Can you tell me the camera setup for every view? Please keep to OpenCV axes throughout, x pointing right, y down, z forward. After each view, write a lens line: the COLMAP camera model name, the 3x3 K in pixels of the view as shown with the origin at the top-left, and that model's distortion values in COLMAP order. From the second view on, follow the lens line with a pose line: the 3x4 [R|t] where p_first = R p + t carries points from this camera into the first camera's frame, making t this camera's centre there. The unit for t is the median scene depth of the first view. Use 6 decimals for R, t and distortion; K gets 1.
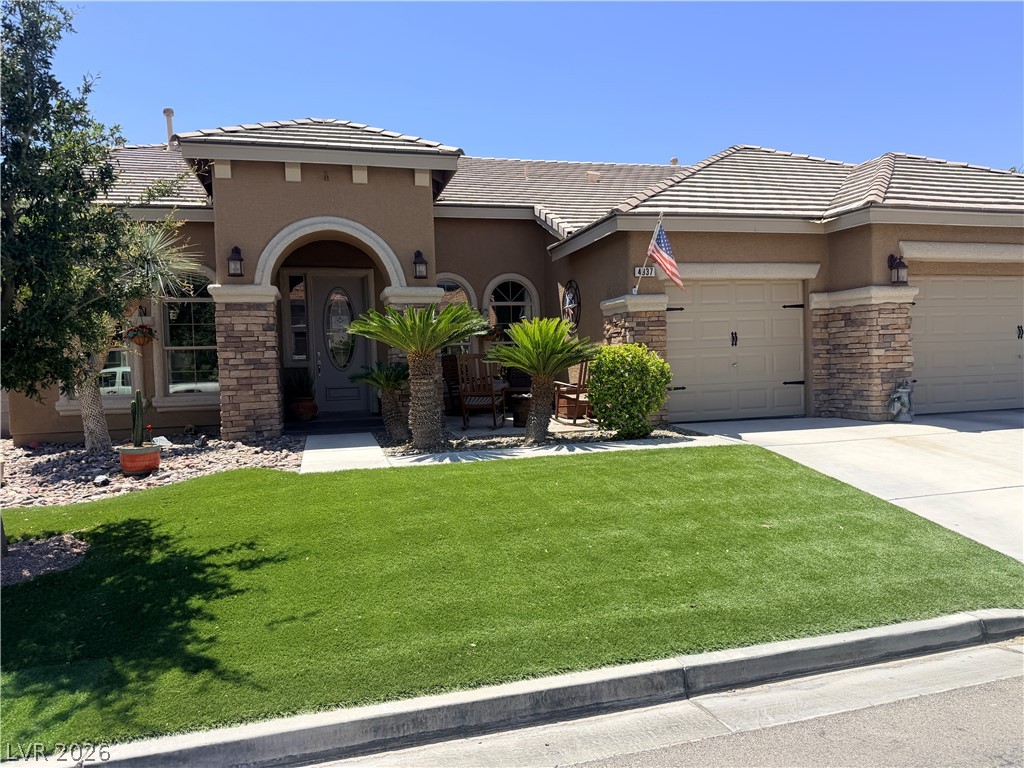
lens RADIAL K [[715.5, 0, 512.2], [0, 715.5, 387.3], [0, 0, 1]] dist [0.079606, -0.119497]
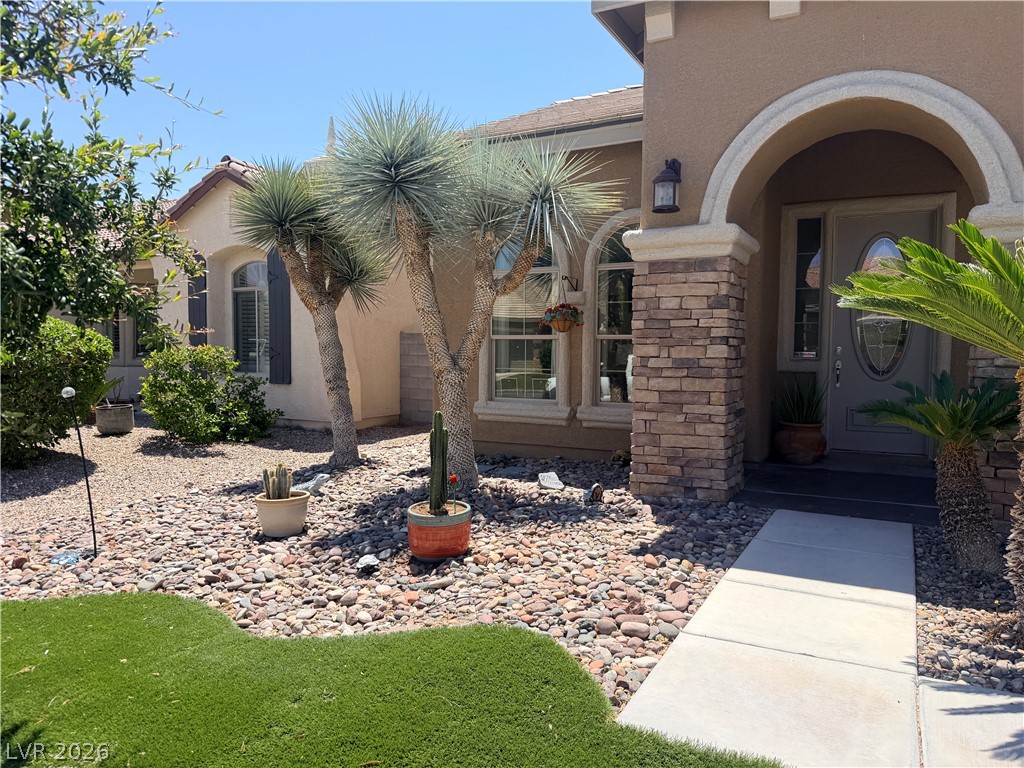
lens RADIAL K [[715.5, 0, 512.2], [0, 715.5, 387.3], [0, 0, 1]] dist [0.079606, -0.119497]
pose [[0.727537, 0.067598, -0.682730, -0.074535], [-0.054924, 0.997679, 0.040253, -0.032034], [0.683866, 0.008213, 0.729561, 0.497494]]
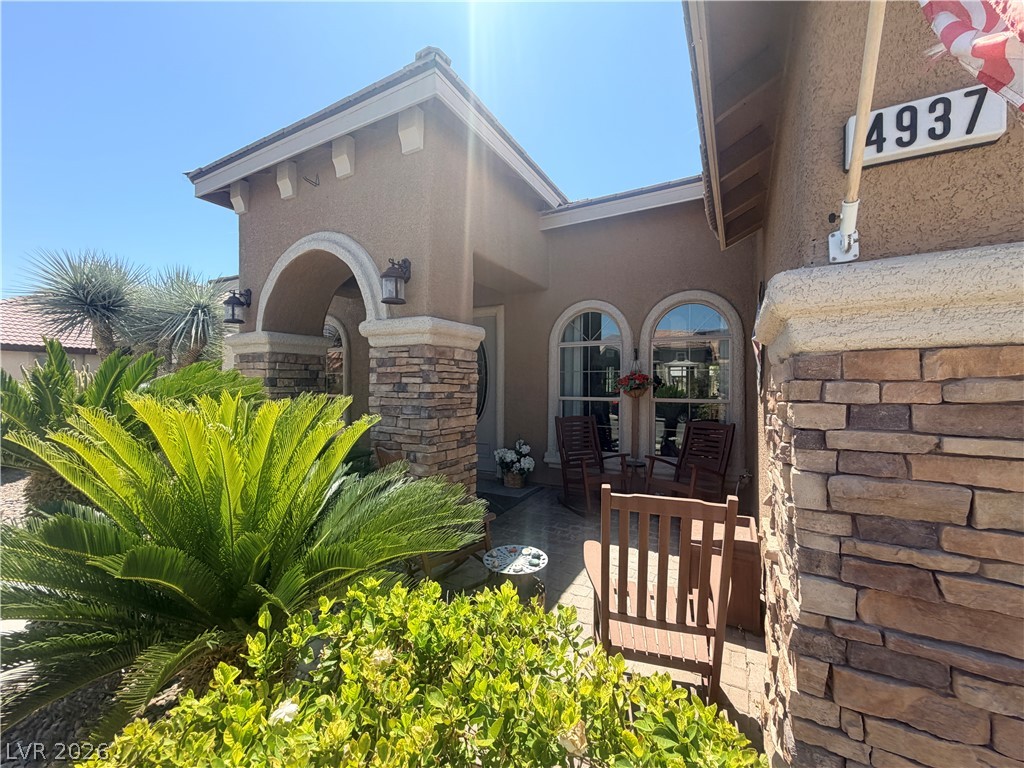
lens RADIAL K [[405.0, 0, 505.7], [0, 405.0, 384.3], [0, 0, 1]] dist [-0.001213, -0.000417]
pose [[0.716183, 0.030656, -0.697239, 0.183272], [-0.049352, 0.998758, -0.006779, -0.091499], [0.696166, 0.039265, 0.716806, 0.862728]]
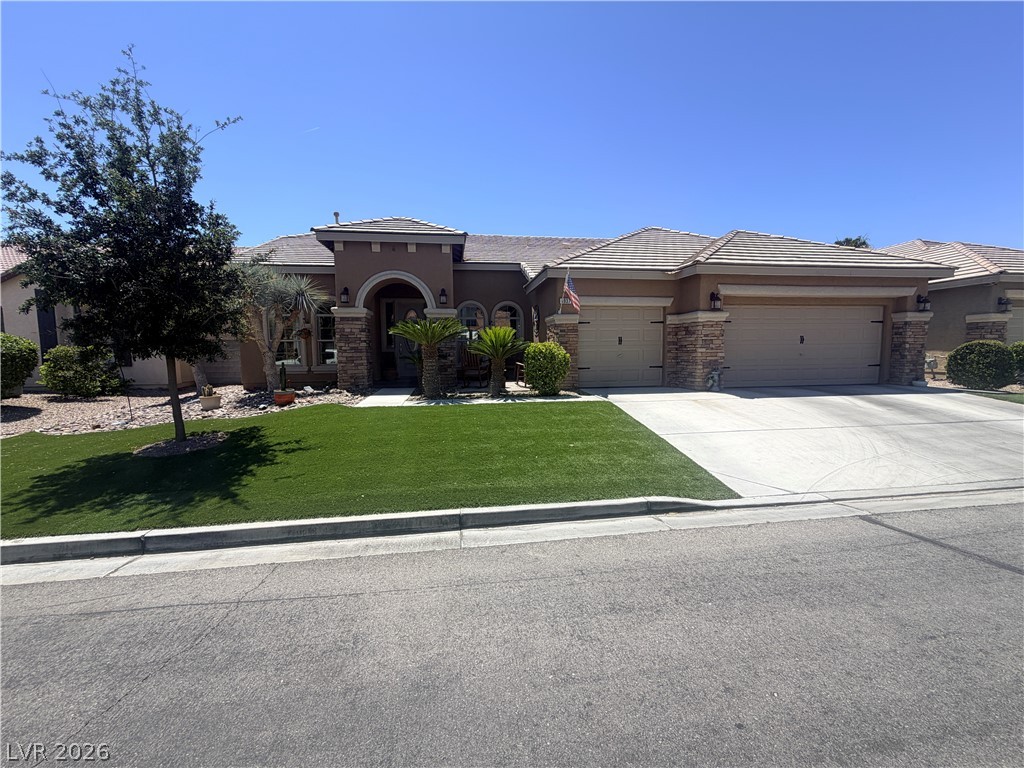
lens RADIAL K [[405.0, 0, 505.7], [0, 405.0, 384.3], [0, 0, 1]] dist [-0.001213, -0.000417]
pose [[0.991921, 0.030737, -0.123076, 0.167893], [-0.025043, 0.998555, 0.047554, -0.001700], [0.124360, -0.044087, 0.991257, -0.006655]]
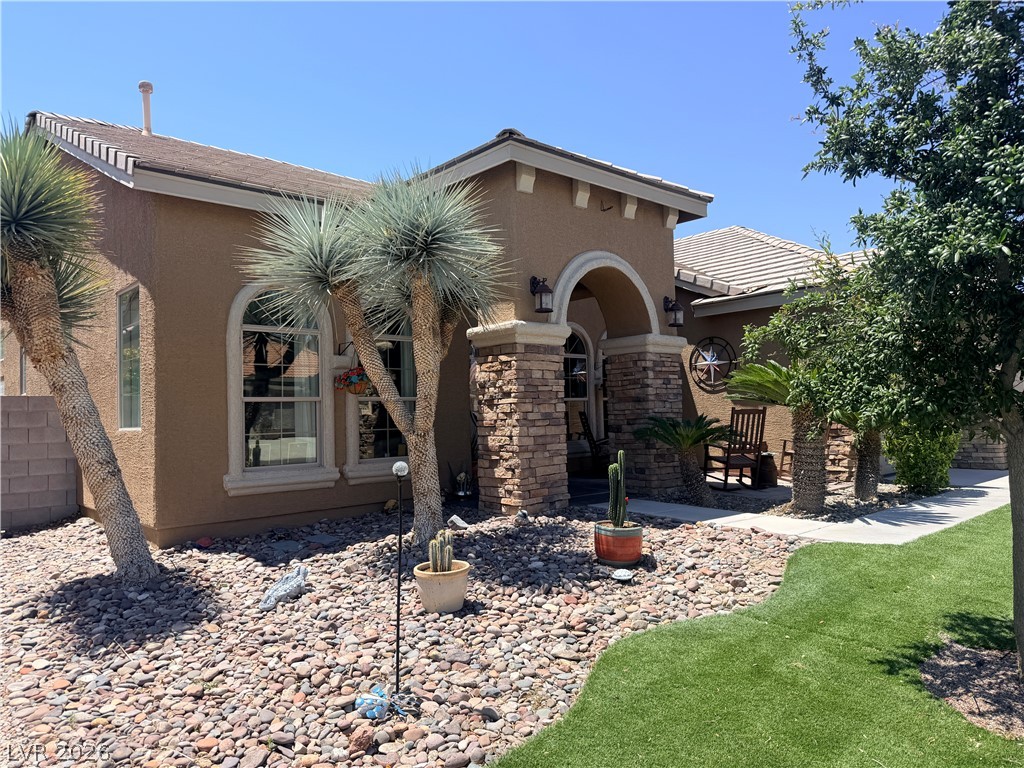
lens RADIAL K [[715.5, 0, 512.2], [0, 715.5, 387.3], [0, 0, 1]] dist [0.079606, -0.119497]
pose [[0.891233, 0.024058, 0.452907, -0.760045], [0.016780, 0.996159, -0.085936, 0.000922], [-0.453235, 0.084189, 0.887407, 0.297049]]
